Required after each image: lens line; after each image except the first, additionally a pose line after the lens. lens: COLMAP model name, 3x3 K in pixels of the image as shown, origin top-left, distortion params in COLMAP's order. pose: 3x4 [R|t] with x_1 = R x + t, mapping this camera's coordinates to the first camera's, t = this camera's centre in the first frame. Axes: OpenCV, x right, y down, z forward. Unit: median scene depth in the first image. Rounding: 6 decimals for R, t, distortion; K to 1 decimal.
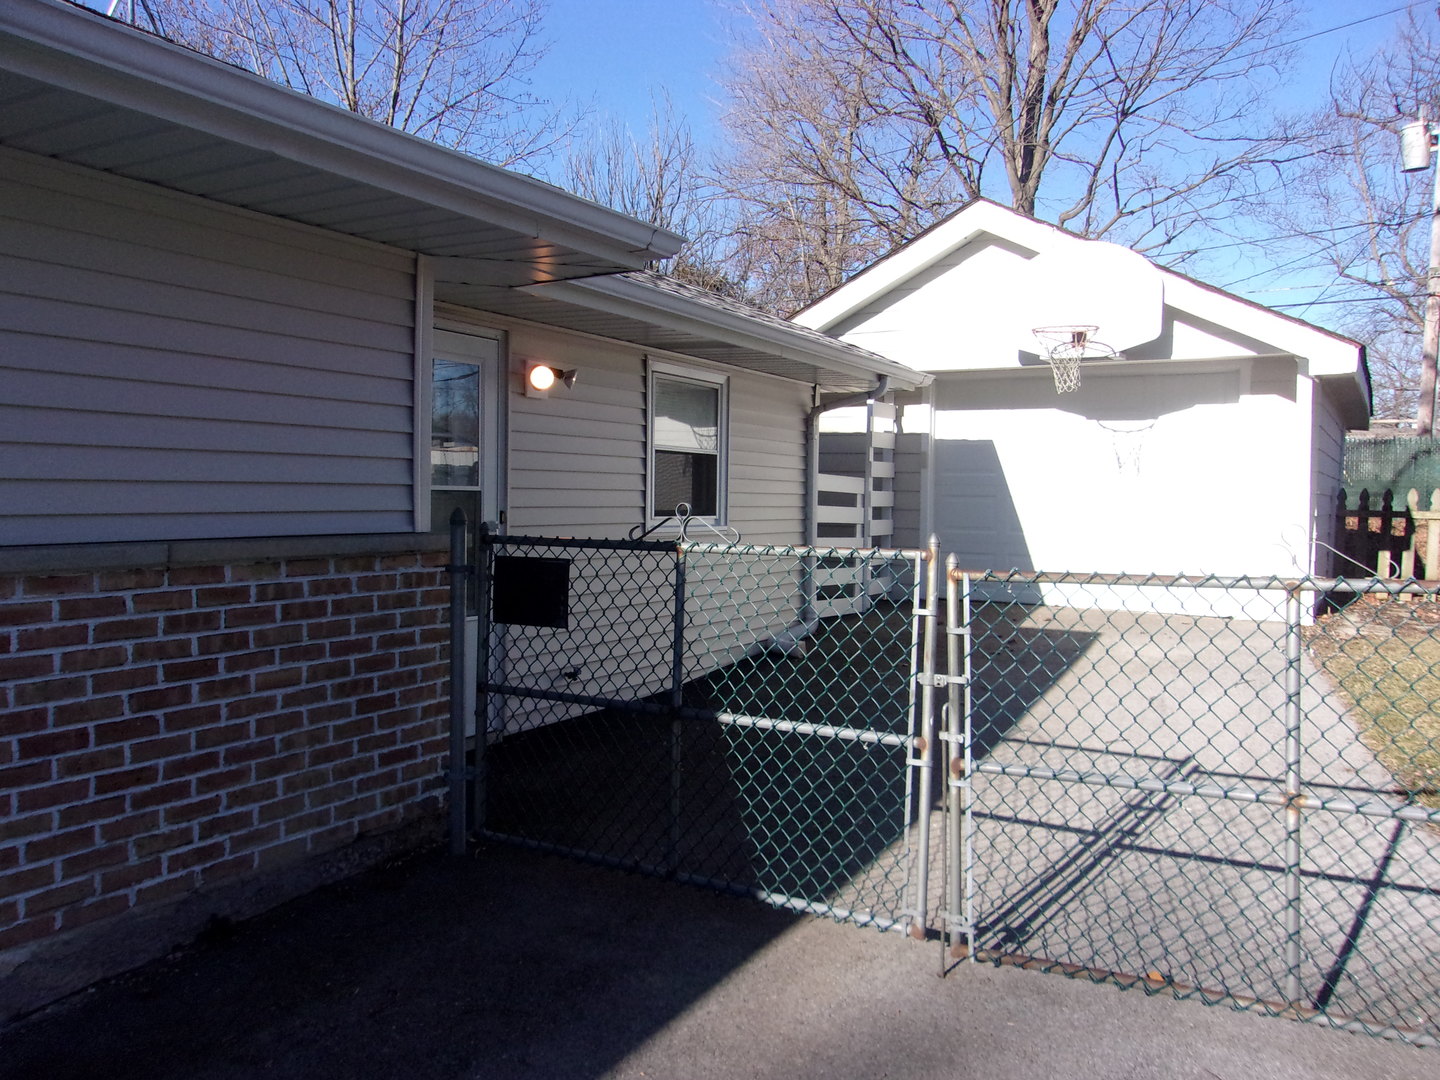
lens RADIAL K [[1136.7, 0, 714.6], [0, 1136.7, 539.4], [0, 0, 1]] dist [-0.004464, 0.047090]
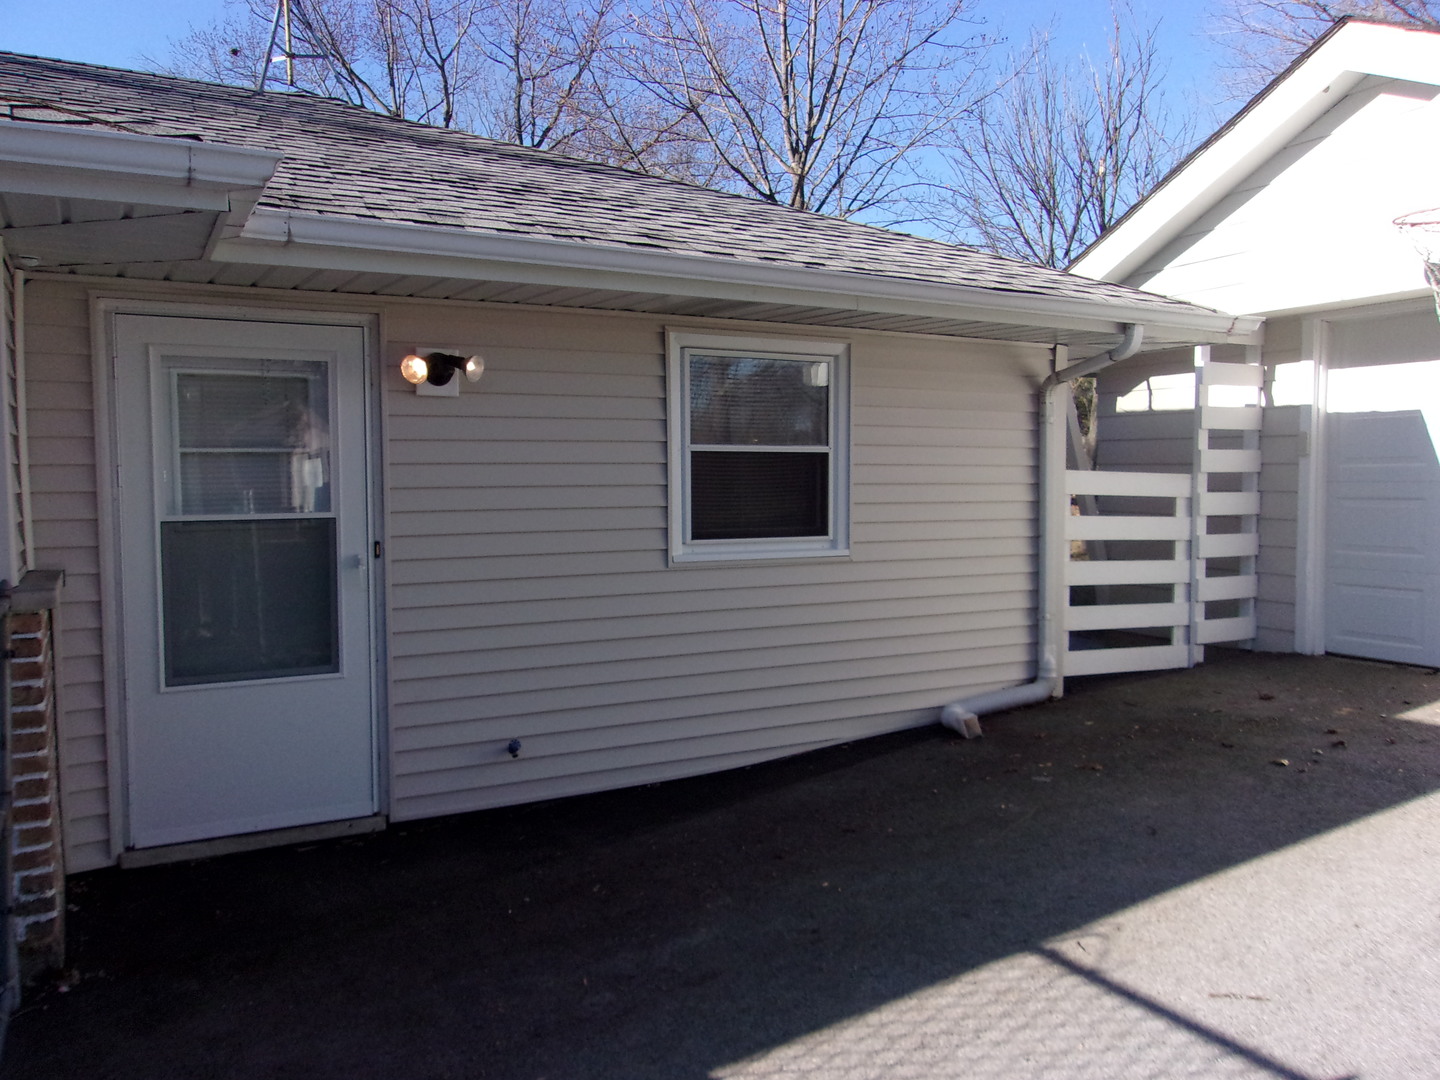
lens RADIAL K [[1136.7, 0, 697.0], [0, 1136.7, 550.0], [0, 0, 1]] dist [-0.004464, 0.047090]
pose [[0.848140, 0.019130, -0.529426, 0.260913], [-0.008458, 0.999709, 0.022574, -0.022511], [0.529704, -0.014668, 0.848055, 0.270015]]
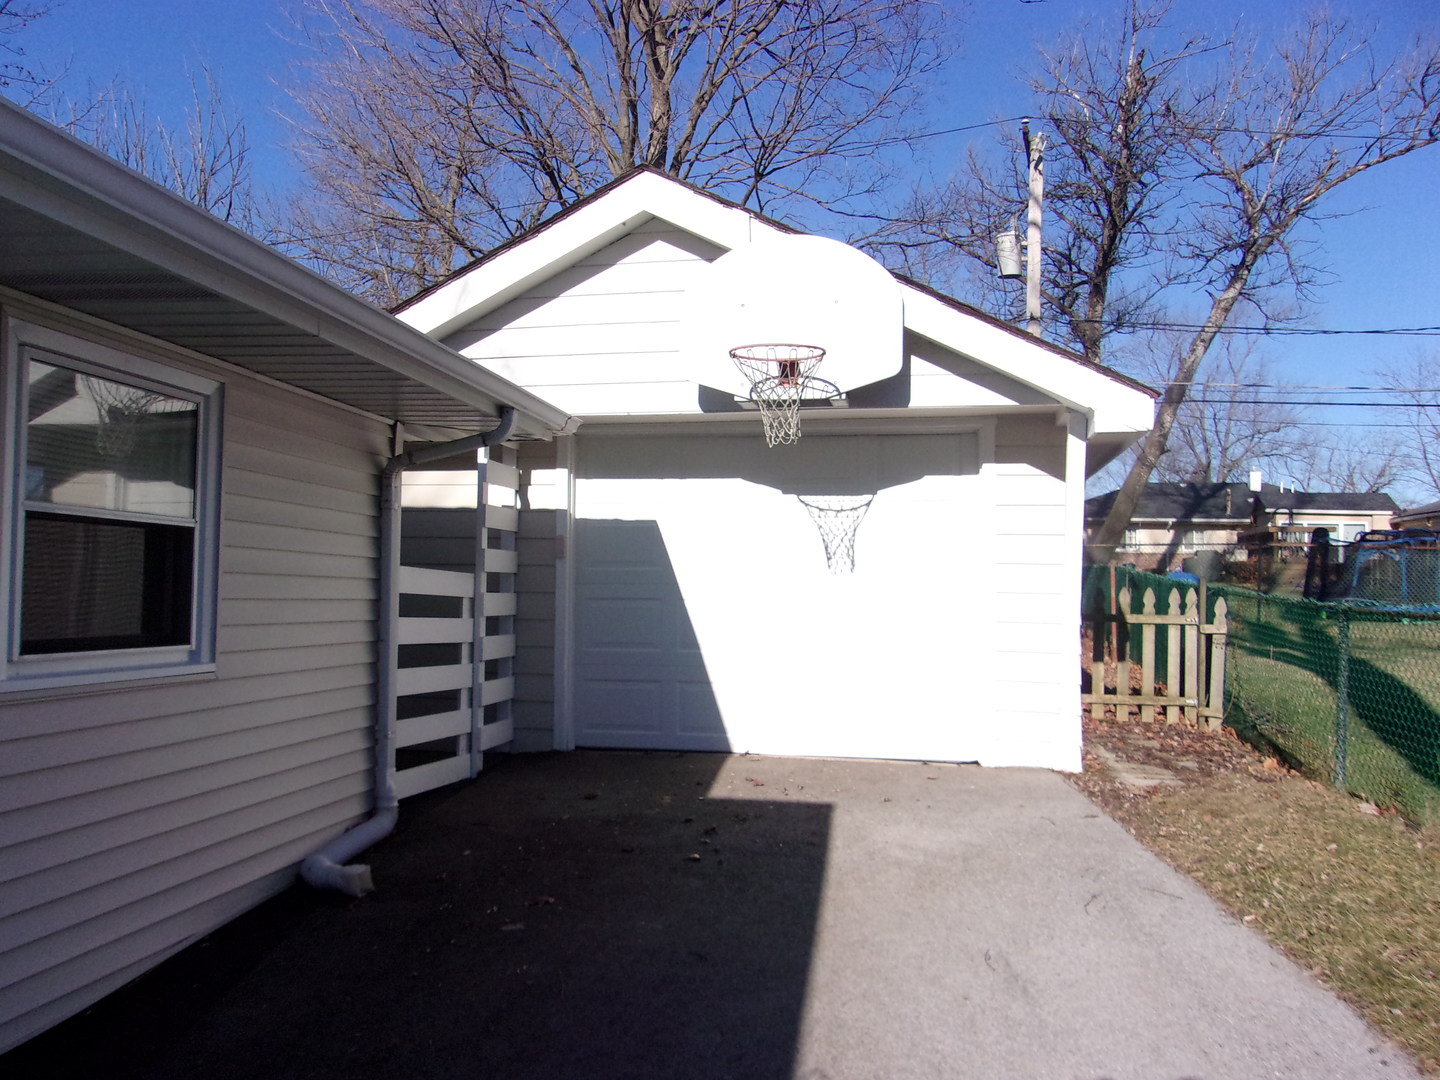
lens RADIAL K [[1136.7, 0, 702.5], [0, 1136.7, 527.4], [0, 0, 1]] dist [-0.004464, 0.047090]
pose [[0.944259, 0.014592, 0.328881, 0.041474], [0.017137, 0.995484, -0.093372, -0.017568], [-0.328758, 0.093803, 0.939744, 0.349006]]
